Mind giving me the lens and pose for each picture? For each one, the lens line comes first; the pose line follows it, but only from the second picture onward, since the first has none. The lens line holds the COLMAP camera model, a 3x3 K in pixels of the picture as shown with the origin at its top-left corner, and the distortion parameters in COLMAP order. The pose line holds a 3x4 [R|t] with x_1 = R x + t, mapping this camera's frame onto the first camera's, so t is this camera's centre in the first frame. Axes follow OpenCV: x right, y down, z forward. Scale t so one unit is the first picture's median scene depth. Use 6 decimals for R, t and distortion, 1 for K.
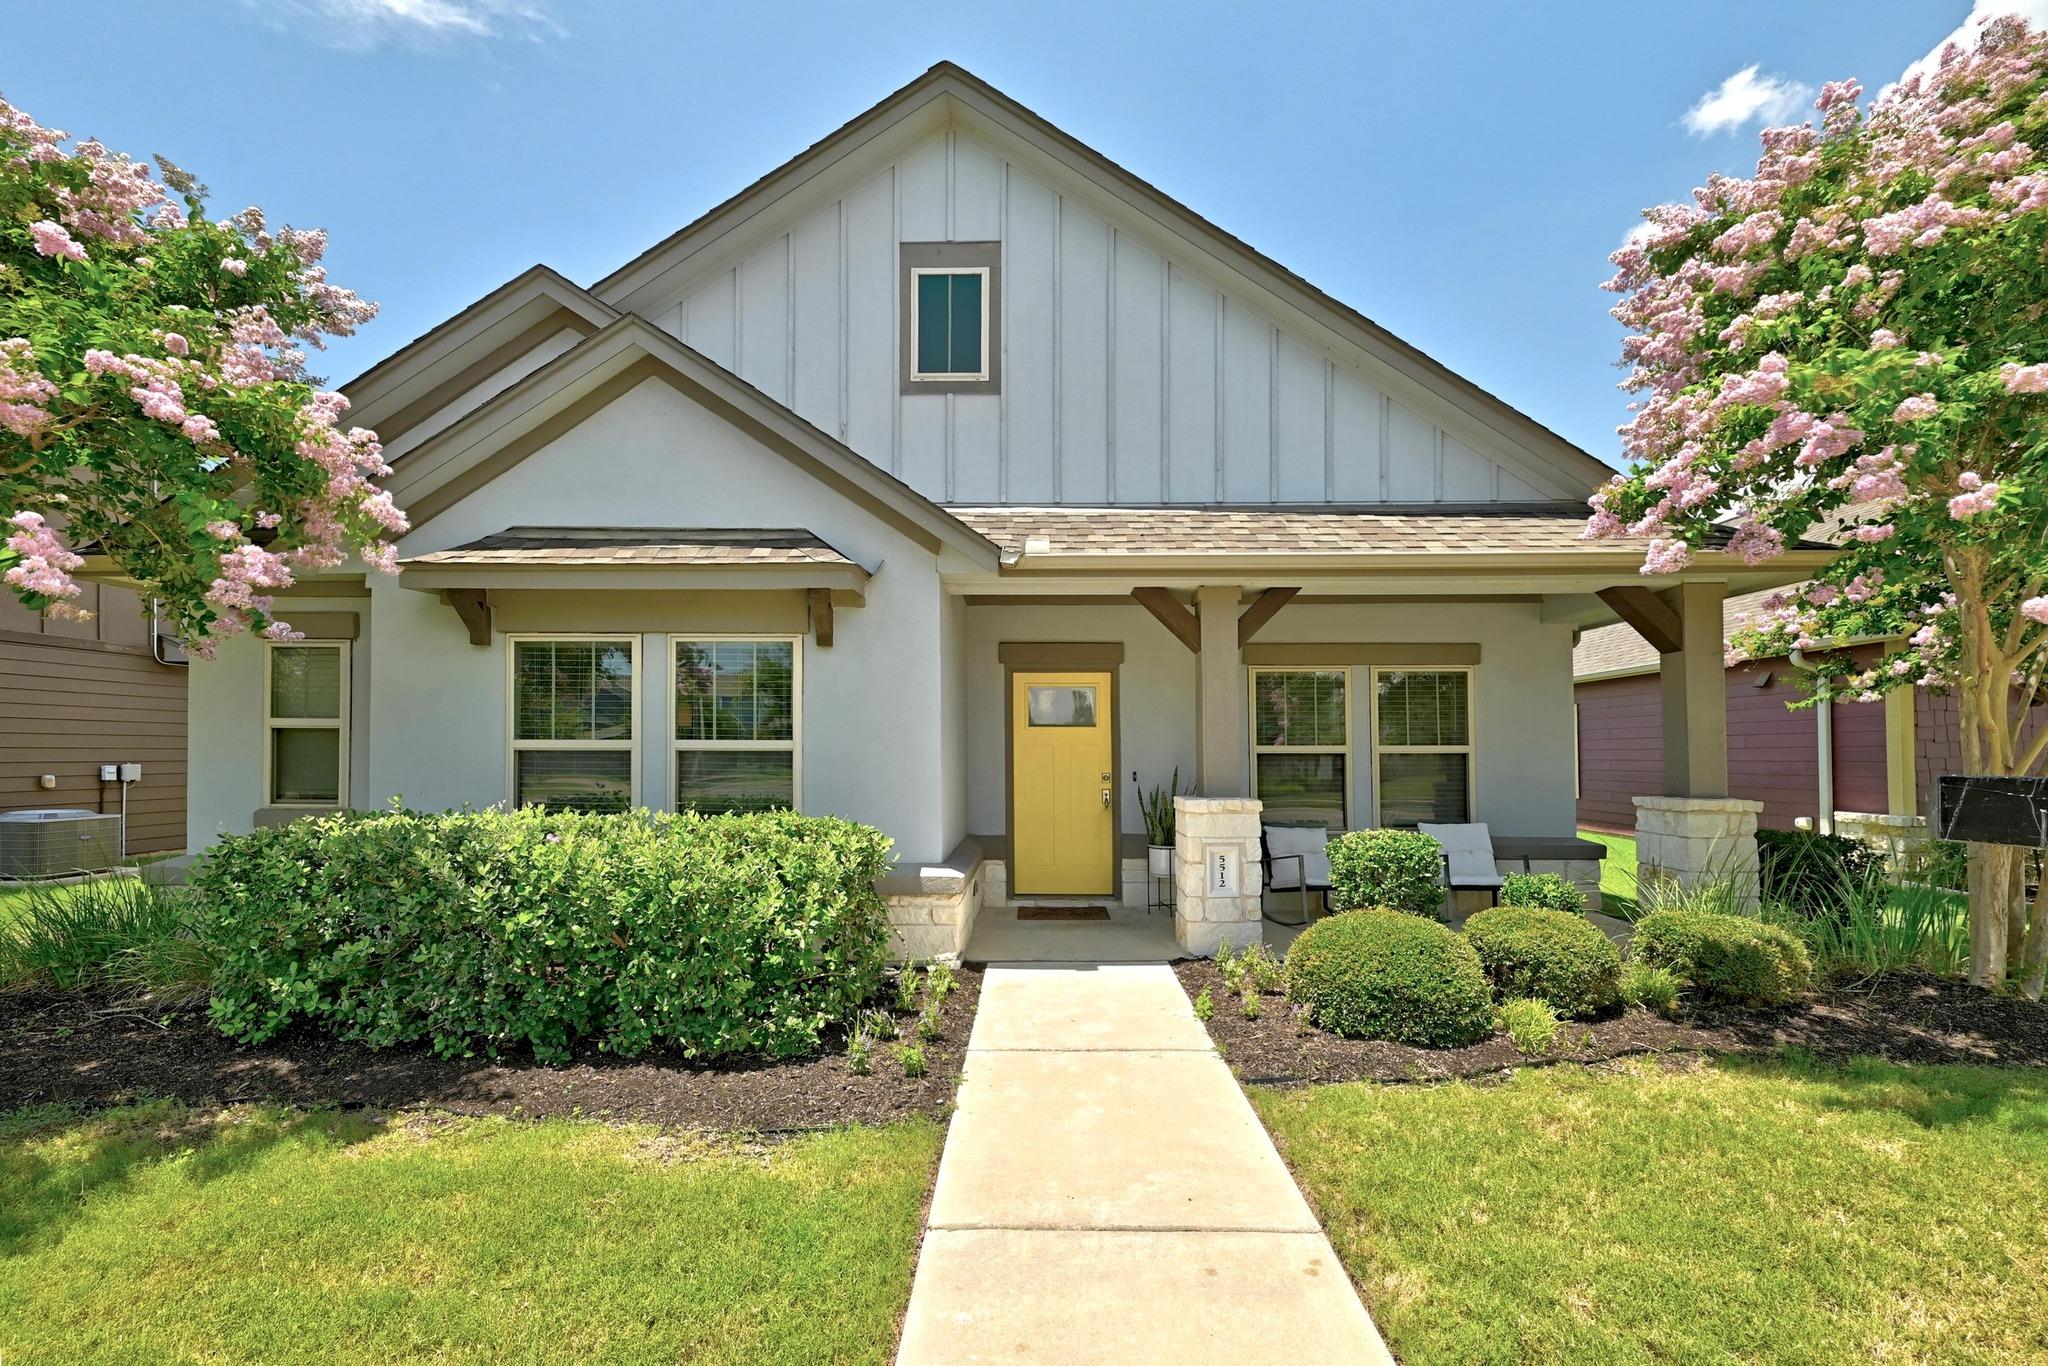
lens RADIAL K [[823.1, 0, 1015.8], [0, 823.1, 686.7], [0, 0, 1]] dist [0.014267, 0.000124]
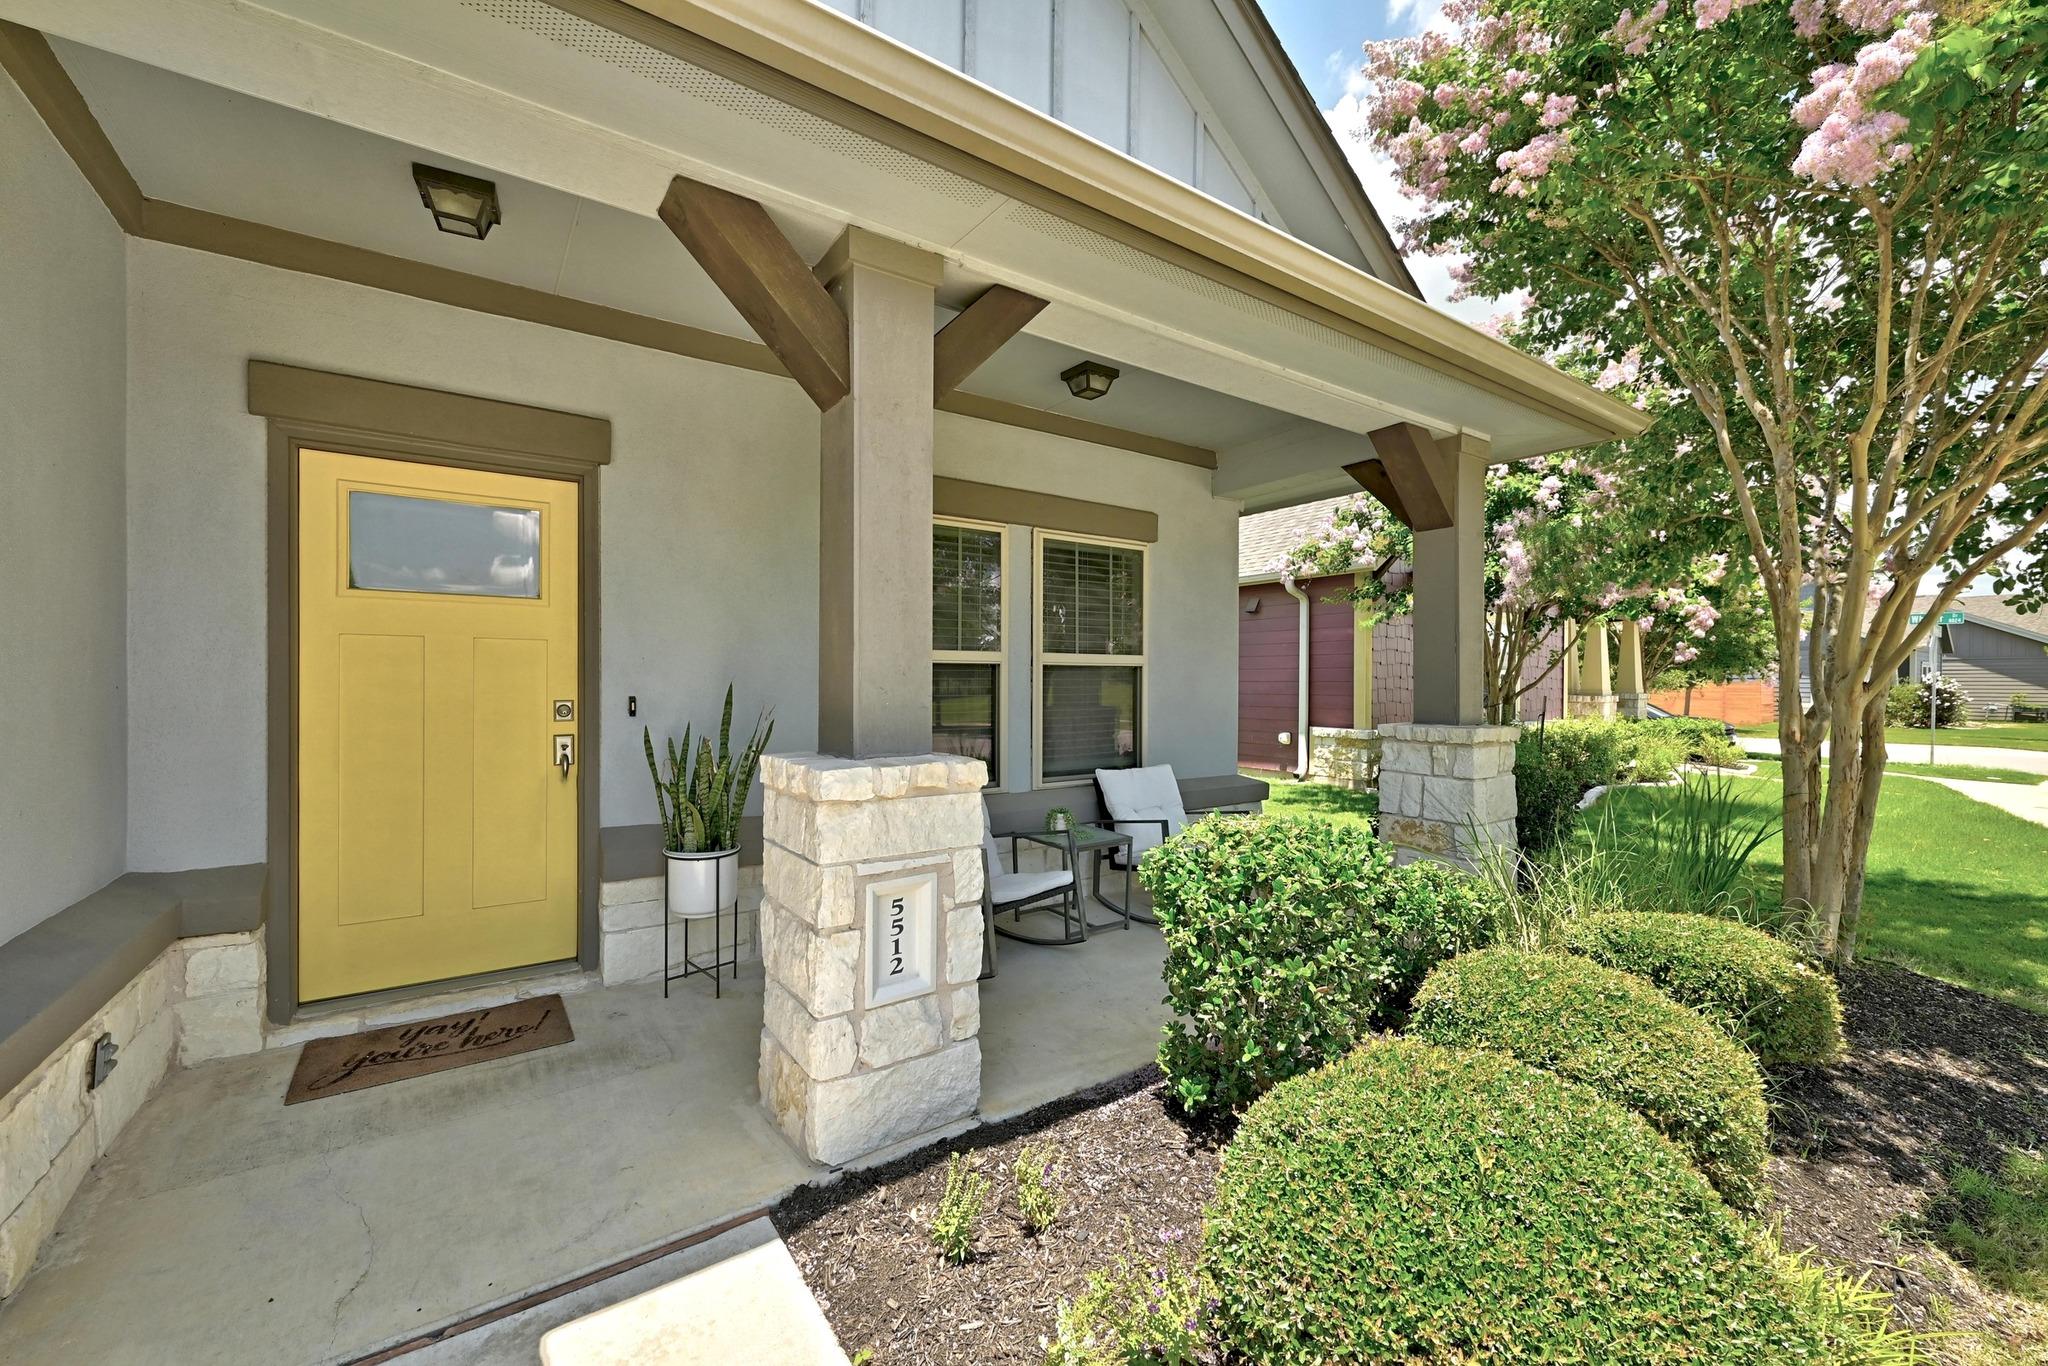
lens RADIAL K [[823.1, 0, 1015.8], [0, 823.1, 686.7], [0, 0, 1]] dist [0.014267, 0.000124]
pose [[0.808321, -0.000222, 0.588742, 0.043979], [-0.053780, 0.995791, 0.074213, 0.052229], [-0.586281, -0.091651, 0.804907, 0.507441]]
